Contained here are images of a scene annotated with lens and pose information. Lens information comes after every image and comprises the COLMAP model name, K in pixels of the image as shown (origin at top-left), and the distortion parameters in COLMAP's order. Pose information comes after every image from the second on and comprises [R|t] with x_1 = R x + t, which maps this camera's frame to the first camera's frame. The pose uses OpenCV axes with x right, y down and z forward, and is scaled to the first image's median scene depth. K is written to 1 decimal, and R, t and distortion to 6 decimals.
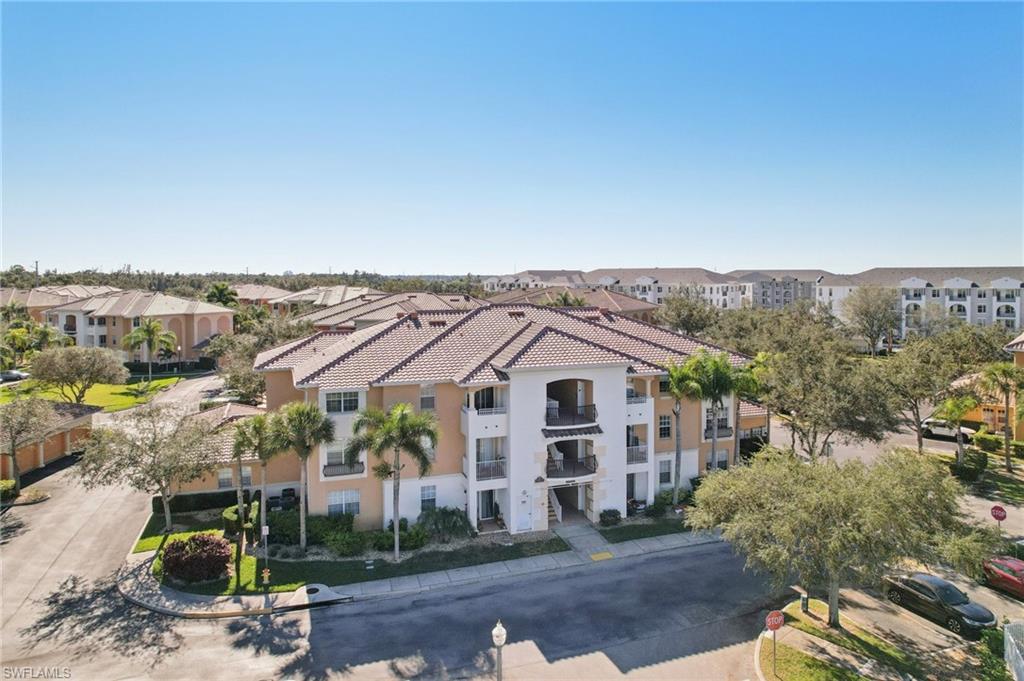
lens RADIAL K [[672.8, 0, 514.4], [0, 672.8, 315.2], [0, 0, 1]] dist [-0.087971, 0.077978]
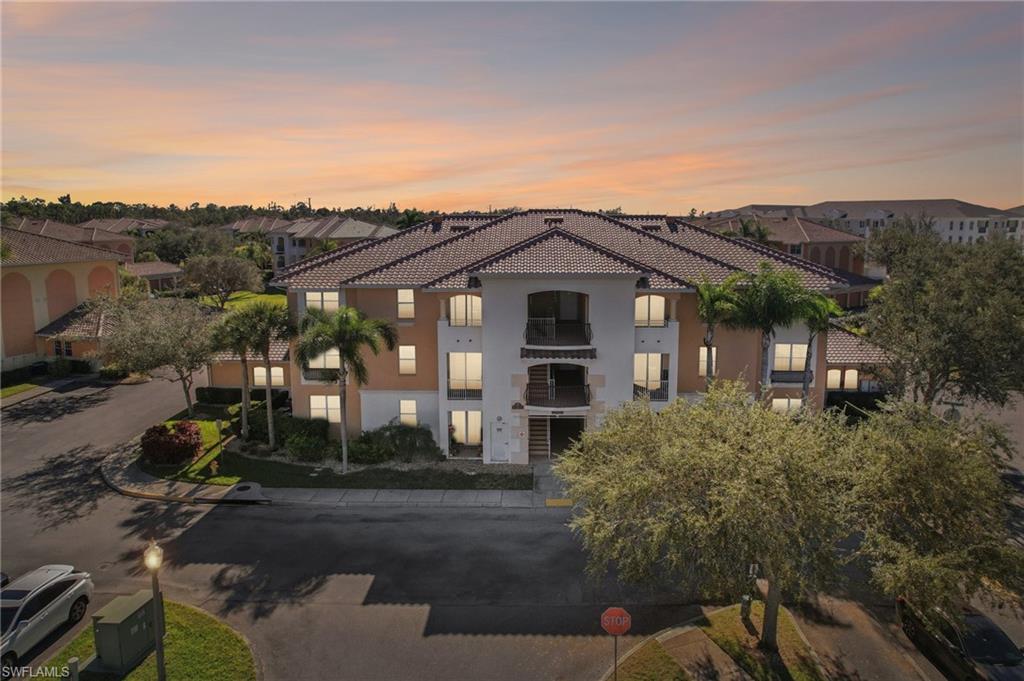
lens RADIAL K [[672.8, 0, 514.4], [0, 672.8, 315.2], [0, 0, 1]] dist [-0.087971, 0.077978]
pose [[0.933274, 0.056710, -0.354659, 0.334745], [-0.025127, 0.995346, 0.093034, 0.050312], [0.358284, -0.077915, 0.930356, 0.207494]]
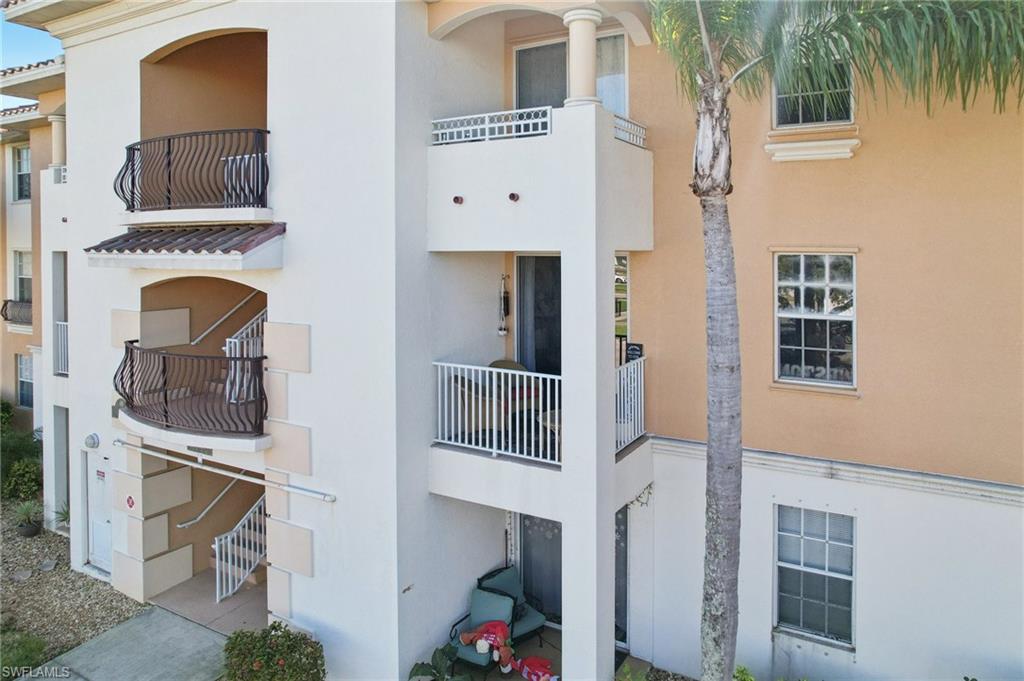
lens RADIAL K [[672.8, 0, 514.4], [0, 672.8, 315.2], [0, 0, 1]] dist [-0.087971, 0.077978]
pose [[0.663179, 0.080164, -0.744156, 0.345902], [-0.053612, 0.996782, 0.059600, 0.183350], [0.746538, 0.000370, 0.665342, 0.947616]]
